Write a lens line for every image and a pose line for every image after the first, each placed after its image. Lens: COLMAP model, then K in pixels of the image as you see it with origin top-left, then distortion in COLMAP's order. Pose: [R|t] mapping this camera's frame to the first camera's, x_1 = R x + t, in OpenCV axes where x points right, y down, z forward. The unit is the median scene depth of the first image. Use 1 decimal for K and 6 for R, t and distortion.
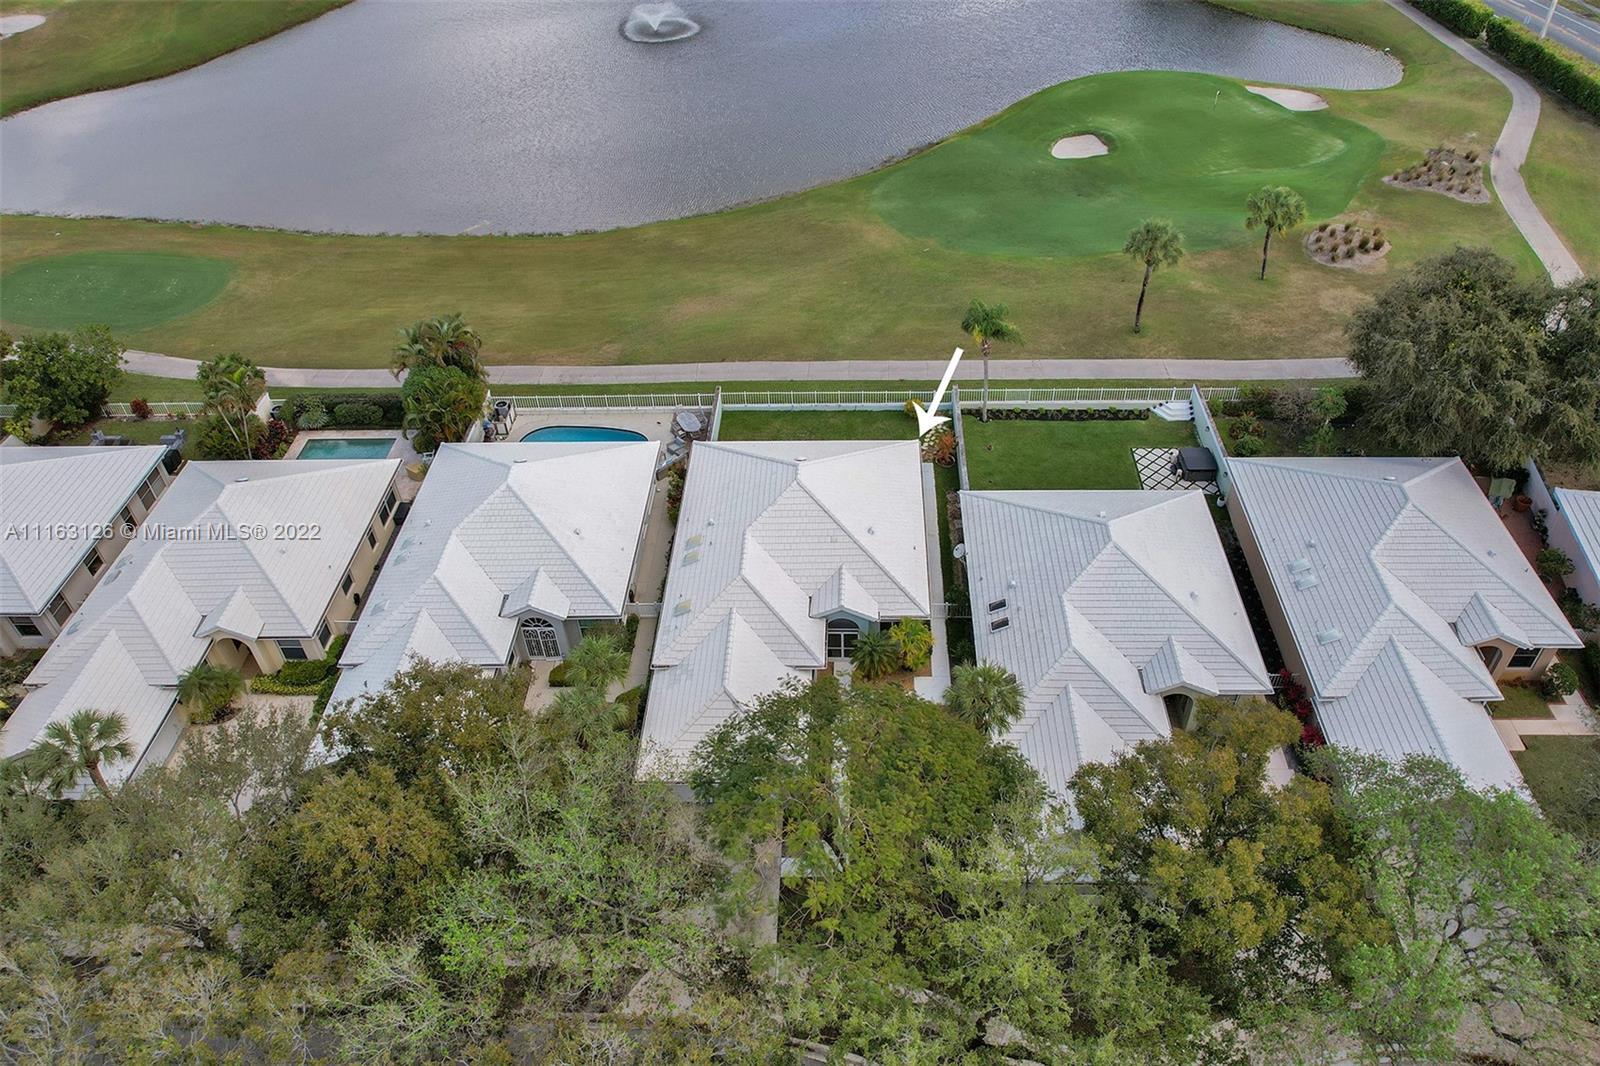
lens RADIAL K [[1123.5, 0, 800.0], [0, 1123.5, 533.0], [0, 0, 1]] dist [-0.035648, 0.001645]
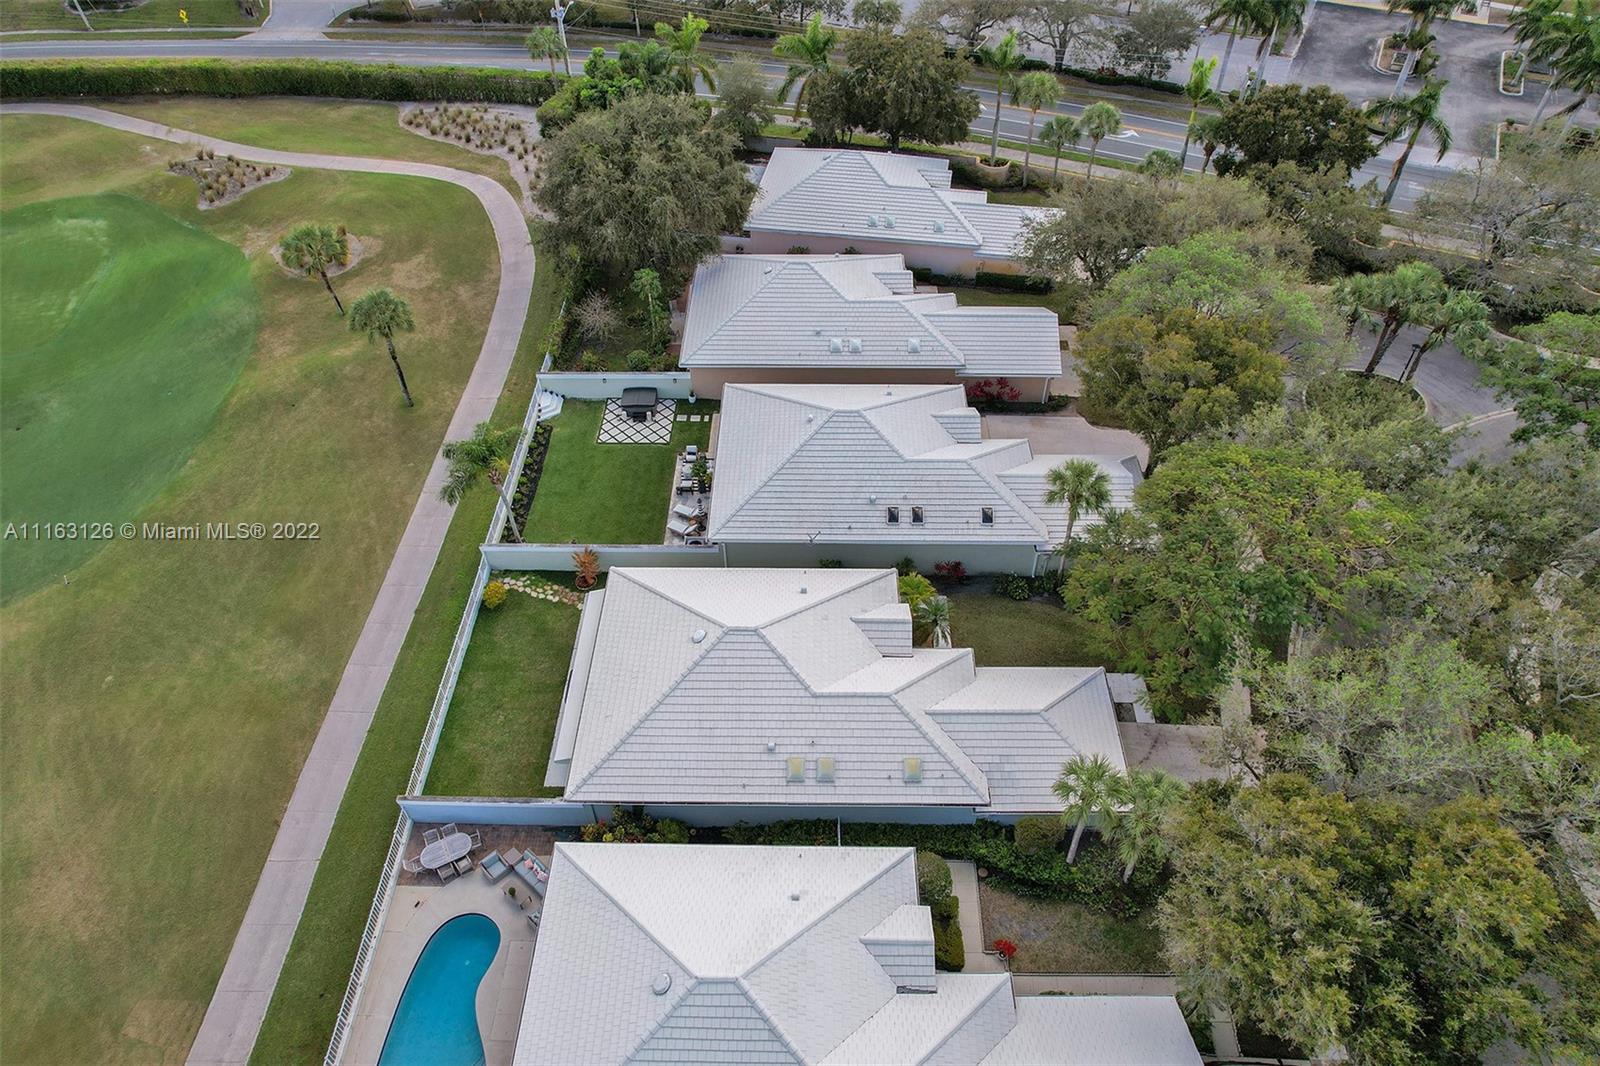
lens RADIAL K [[1049.8, 0, 800.0], [0, 1049.8, 533.0], [0, 0, 1]] dist [-0.072688, 0.069808]
pose [[-0.024068, -0.685049, 0.728099, -0.404584], [0.664006, 0.533499, 0.523904, -0.367044], [-0.747340, 0.496071, 0.442036, 0.451260]]
